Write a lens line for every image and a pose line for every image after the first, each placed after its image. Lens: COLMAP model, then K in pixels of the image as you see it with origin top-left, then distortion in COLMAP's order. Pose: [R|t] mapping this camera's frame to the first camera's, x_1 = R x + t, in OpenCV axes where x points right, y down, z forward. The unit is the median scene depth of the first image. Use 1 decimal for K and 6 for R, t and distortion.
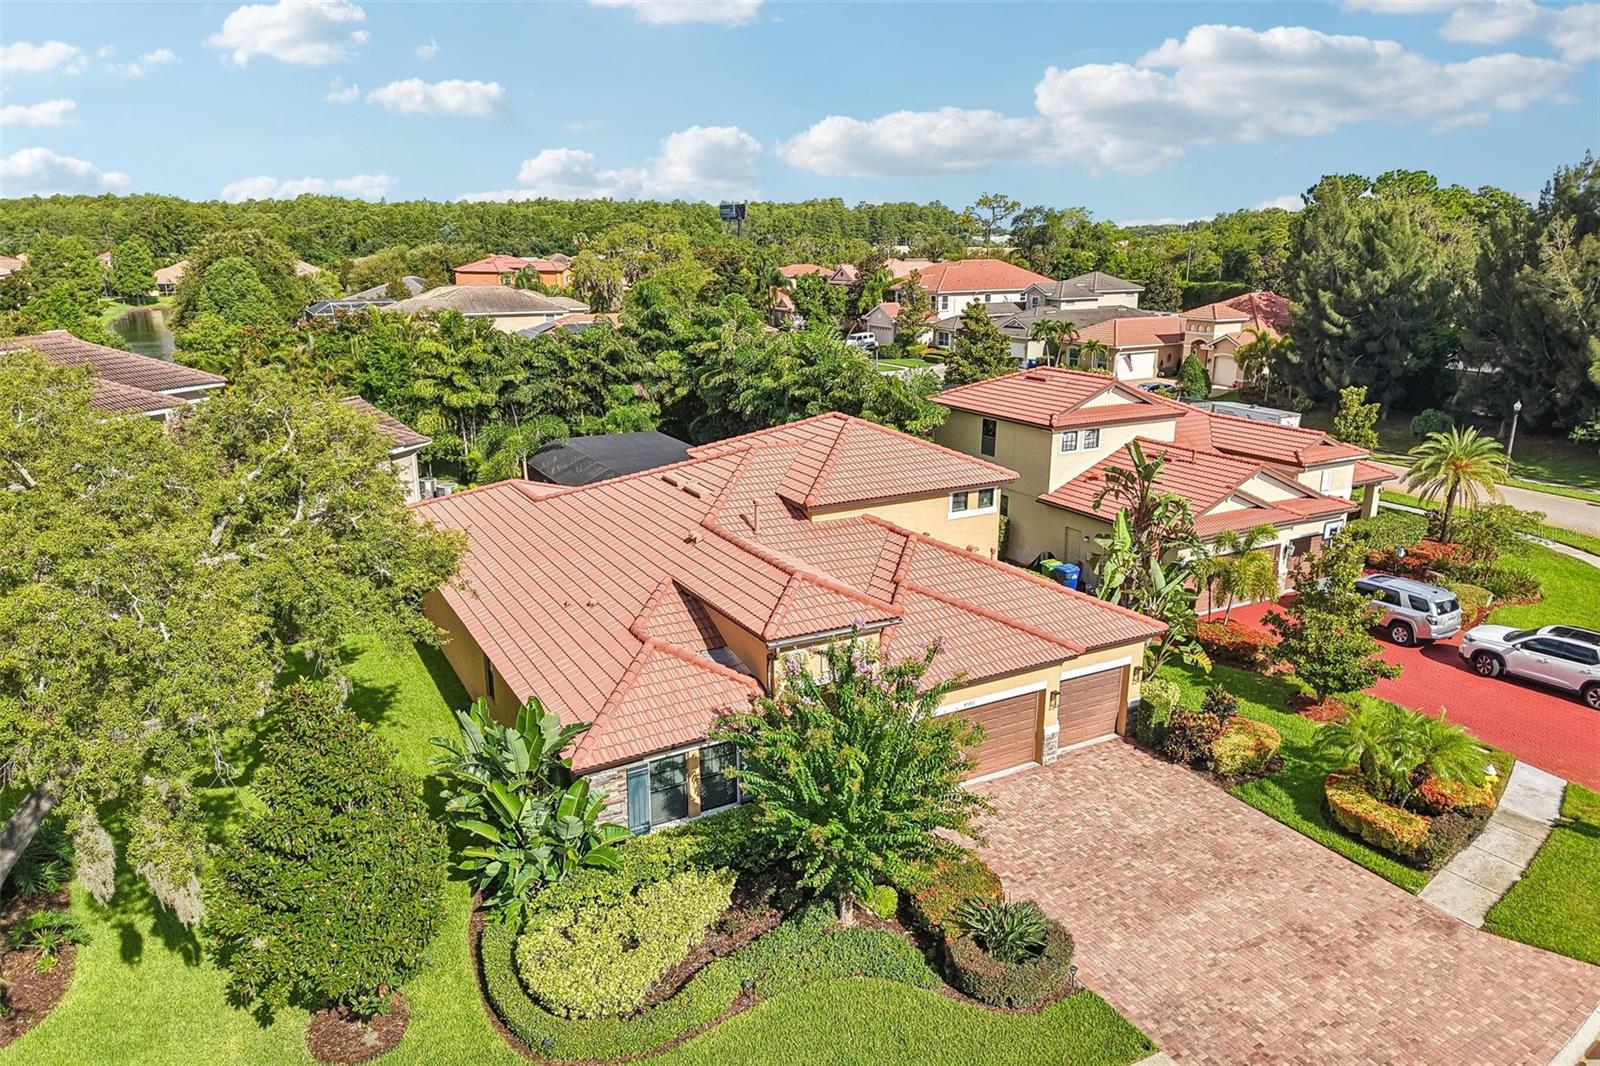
lens RADIAL K [[1072.7, 0, 789.0], [0, 1072.7, 534.1], [0, 0, 1]] dist [0.008529, -0.002113]
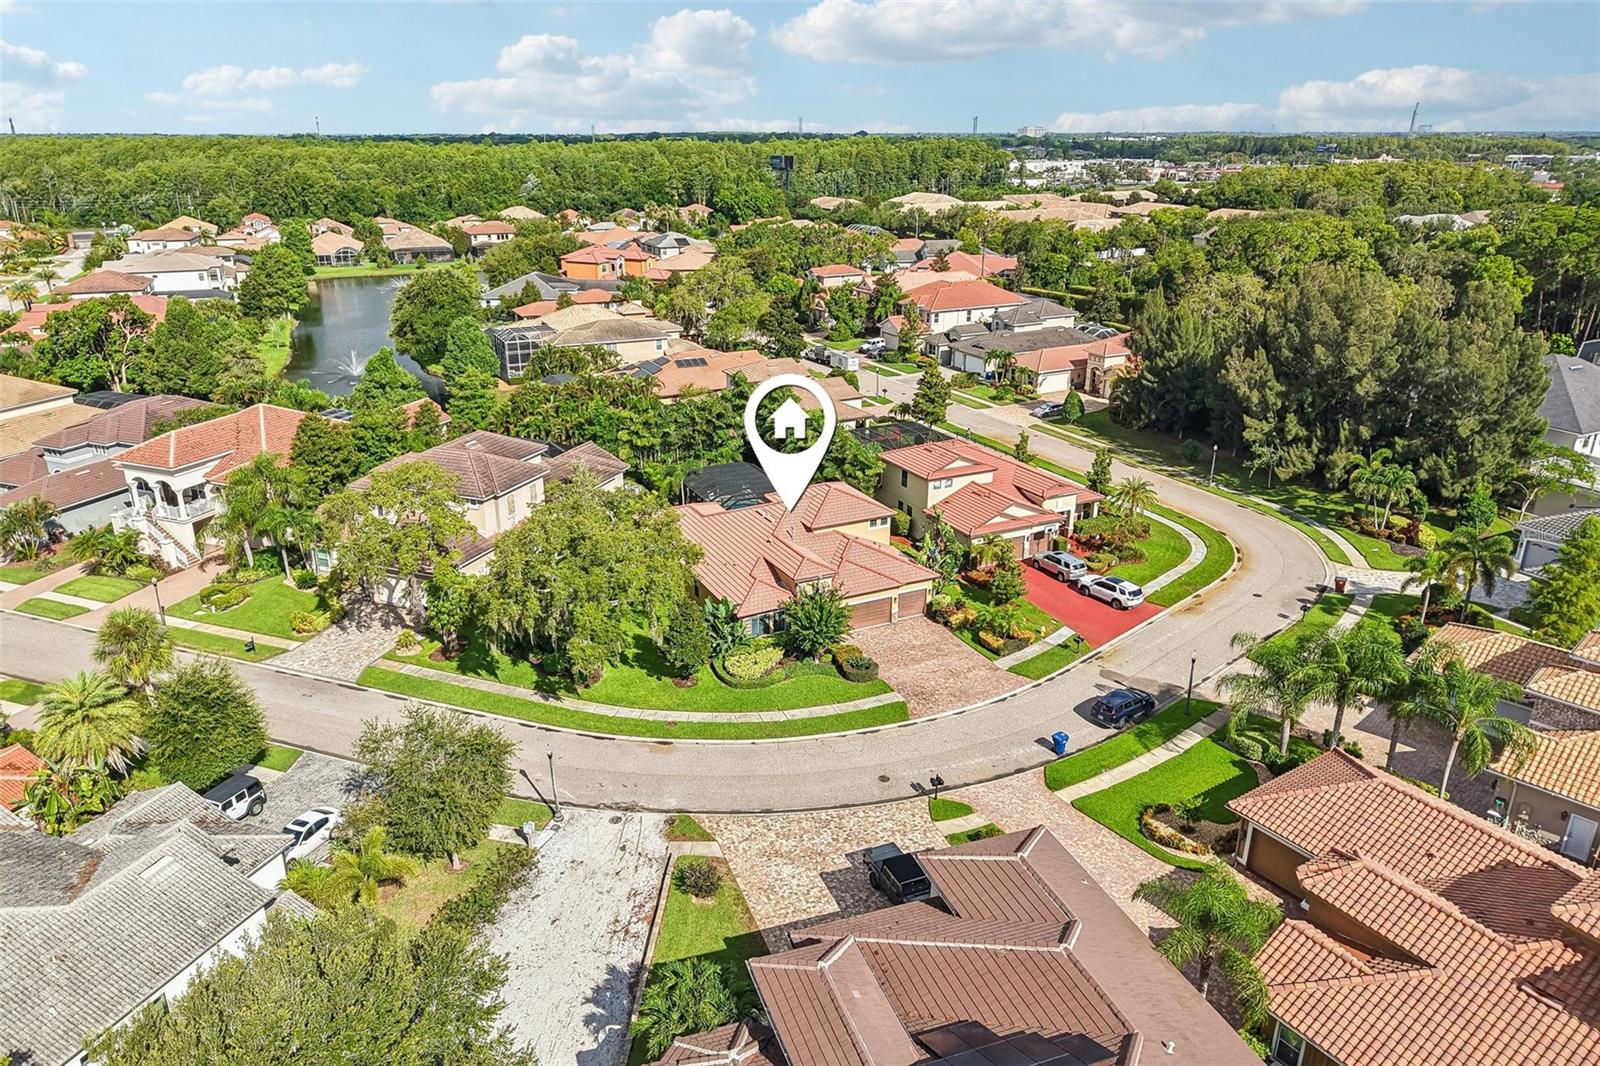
lens RADIAL K [[1072.7, 0, 789.0], [0, 1072.7, 534.1], [0, 0, 1]] dist [0.008529, -0.002113]
pose [[0.999061, 0.017497, -0.039641, 0.061997], [-0.013948, 0.996013, 0.088115, -0.227536], [0.041024, -0.087479, 0.995321, -1.552044]]
